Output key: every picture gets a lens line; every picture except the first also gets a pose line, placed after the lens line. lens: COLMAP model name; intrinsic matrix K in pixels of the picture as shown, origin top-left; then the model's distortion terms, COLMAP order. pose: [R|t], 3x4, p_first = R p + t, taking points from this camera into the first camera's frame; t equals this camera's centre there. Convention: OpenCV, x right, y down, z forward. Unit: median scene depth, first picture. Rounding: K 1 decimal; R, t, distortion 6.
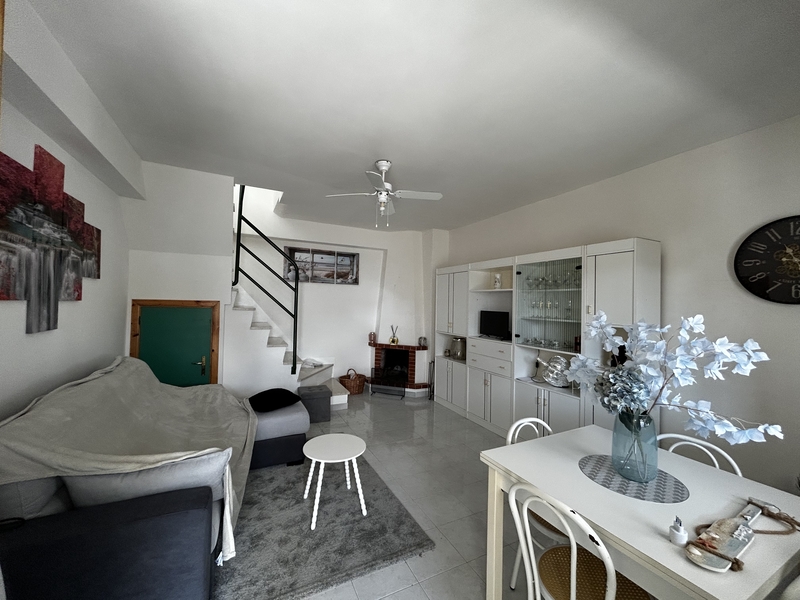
lens RADIAL K [[320.7, 0, 401.4], [0, 320.7, 301.3], [0, 0, 1]] dist [-0.000684, 0.000102]
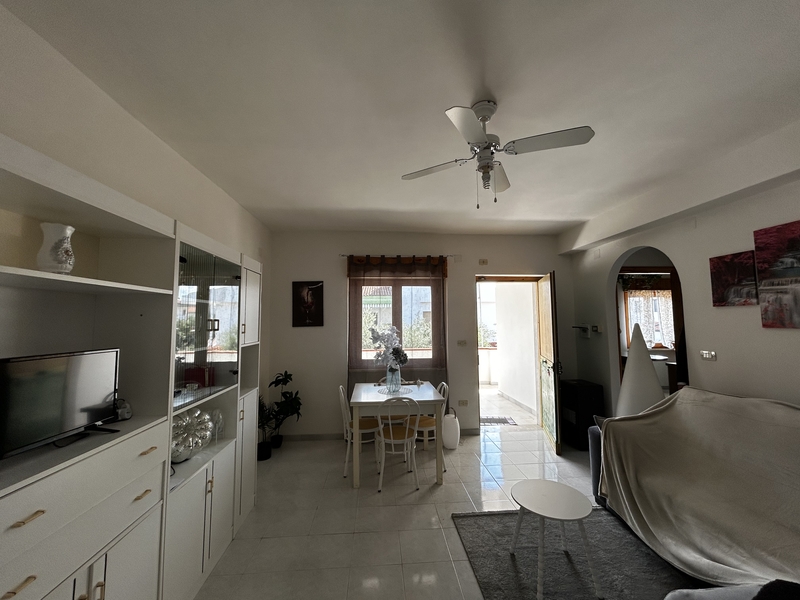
lens RADIAL K [[320.7, 0, 399.2], [0, 320.7, 296.7], [0, 0, 1]] dist [-0.000684, 0.000102]
pose [[-0.920943, 0.017032, 0.389326, -0.077404], [-0.015177, 0.996719, -0.079506, -0.000939], [-0.389403, -0.079129, -0.917662, 0.890479]]
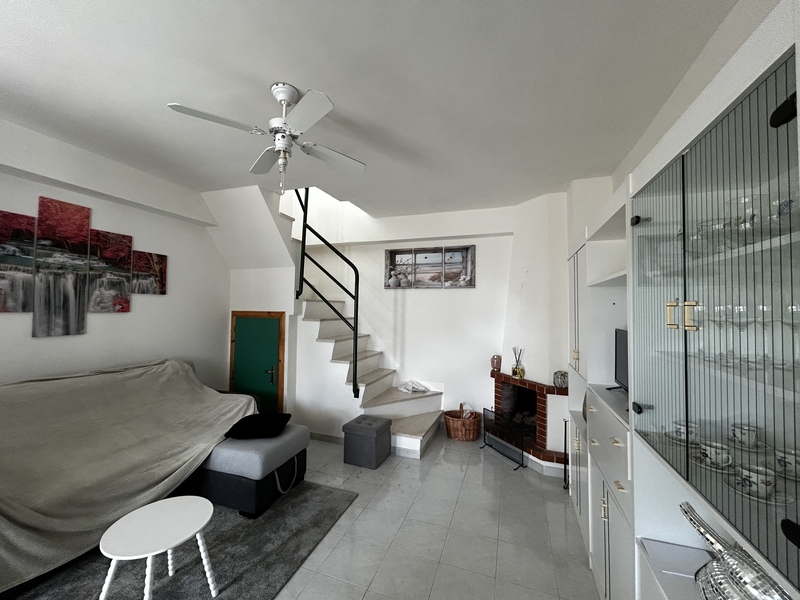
lens RADIAL K [[320.7, 0, 400.5], [0, 320.7, 300.0], [0, 0, 1]] dist [-0.000684, 0.000102]
pose [[0.688140, -0.036108, -0.724679, 0.298095], [0.008821, 0.999103, -0.041405, 0.005129], [0.725524, 0.022100, 0.687841, 0.405736]]
